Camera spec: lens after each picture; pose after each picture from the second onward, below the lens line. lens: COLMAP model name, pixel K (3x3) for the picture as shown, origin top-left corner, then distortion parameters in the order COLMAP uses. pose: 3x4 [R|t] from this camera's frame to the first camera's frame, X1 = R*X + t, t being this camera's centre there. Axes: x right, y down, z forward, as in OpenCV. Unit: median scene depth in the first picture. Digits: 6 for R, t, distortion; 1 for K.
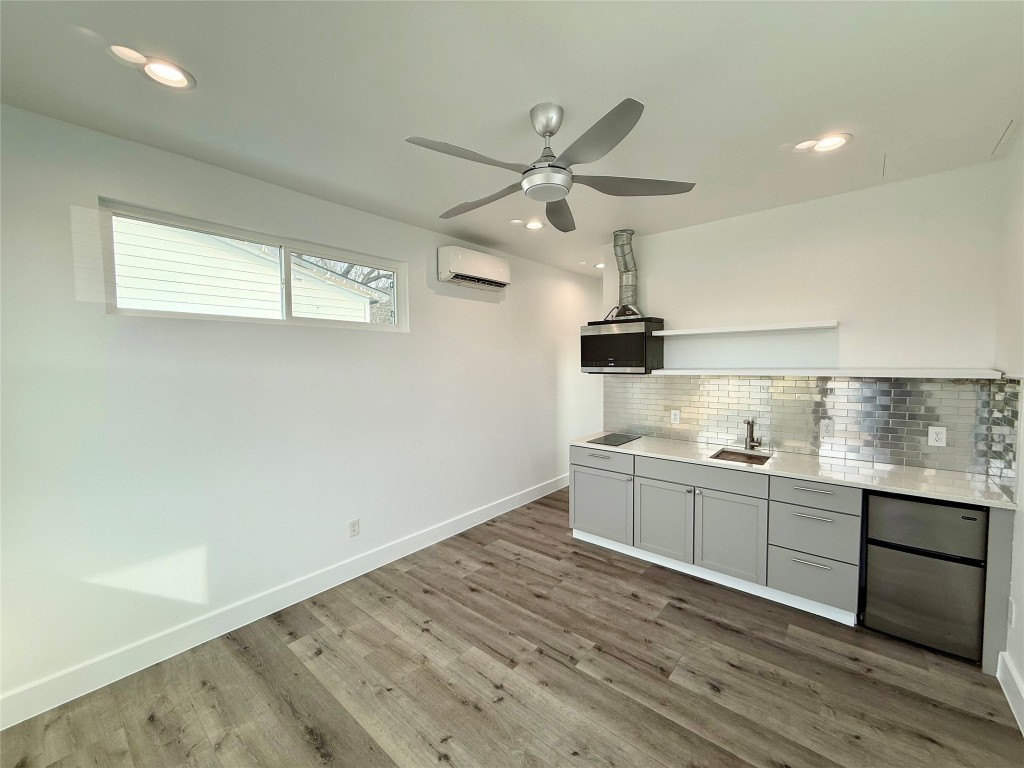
lens RADIAL K [[408.2, 0, 515.0], [0, 408.2, 381.8], [0, 0, 1]] dist [-0.004600, 0.000570]
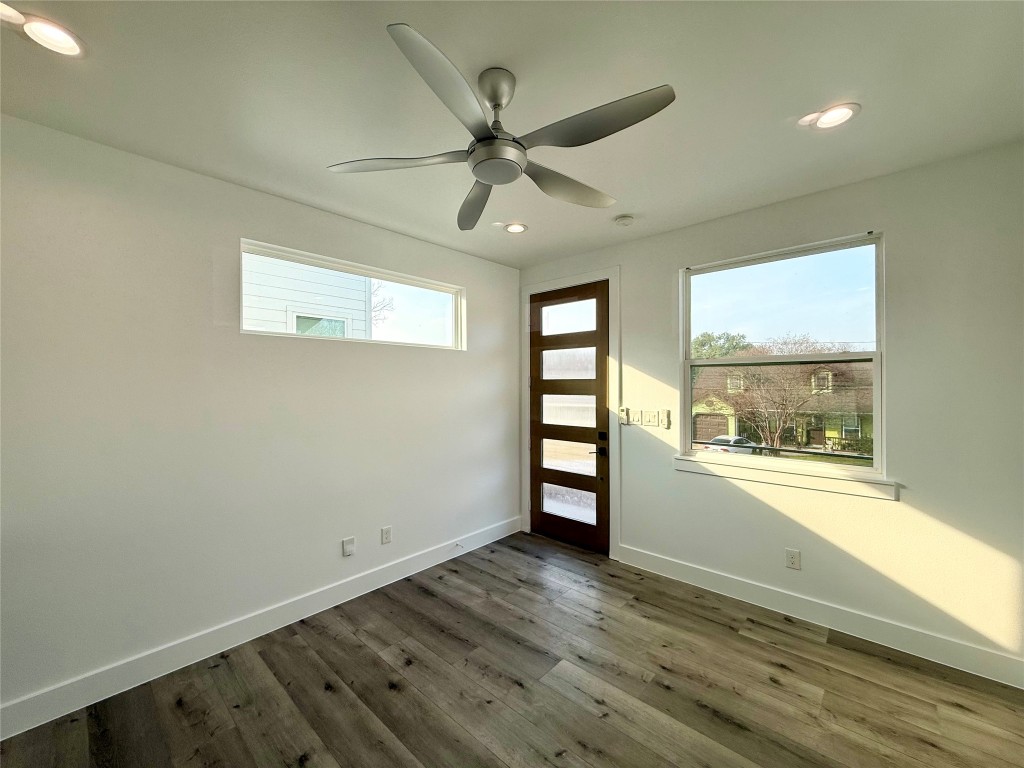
lens RADIAL K [[408.2, 0, 513.4], [0, 408.2, 386.3], [0, 0, 1]] dist [-0.004600, 0.000570]
pose [[-0.999205, 0.015106, 0.036893, 0.013382], [0.017136, 0.998321, 0.055337, -0.044201], [-0.035995, 0.055925, -0.997786, 1.446331]]
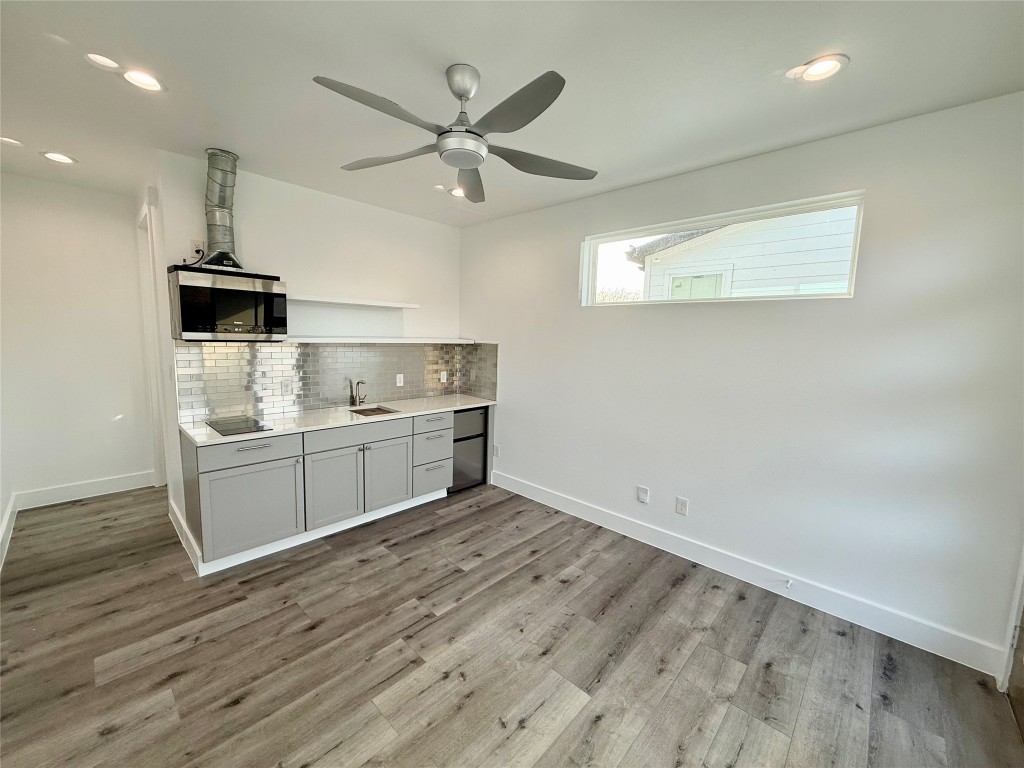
lens RADIAL K [[408.2, 0, 508.7], [0, 408.2, 381.3], [0, 0, 1]] dist [-0.004600, 0.000570]
pose [[0.053013, -0.101526, 0.993419, -0.741727], [0.019335, 0.994736, 0.100629, -0.018940], [-0.998407, 0.013873, 0.054697, 0.651967]]
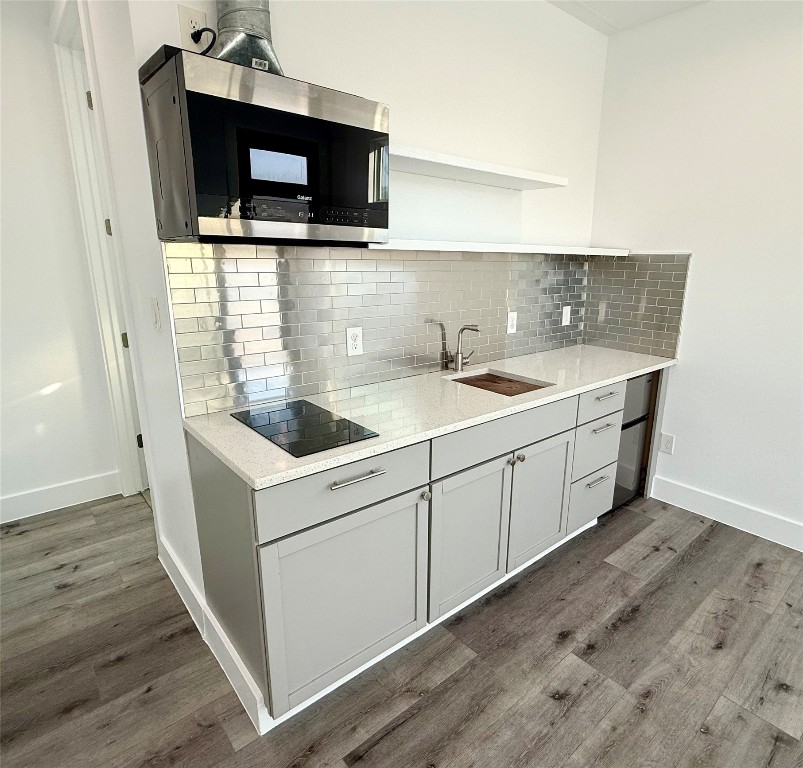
lens RADIAL K [[488.8, 0, 431.8], [0, 488.8, 382.2], [0, 0, 1]] dist [-0.001385, 0.000684]
pose [[0.141895, -0.231728, 0.962376, -0.248387], [0.034593, 0.972780, 0.229133, 0.004617], [-0.989277, 0.000779, 0.146049, 1.212533]]
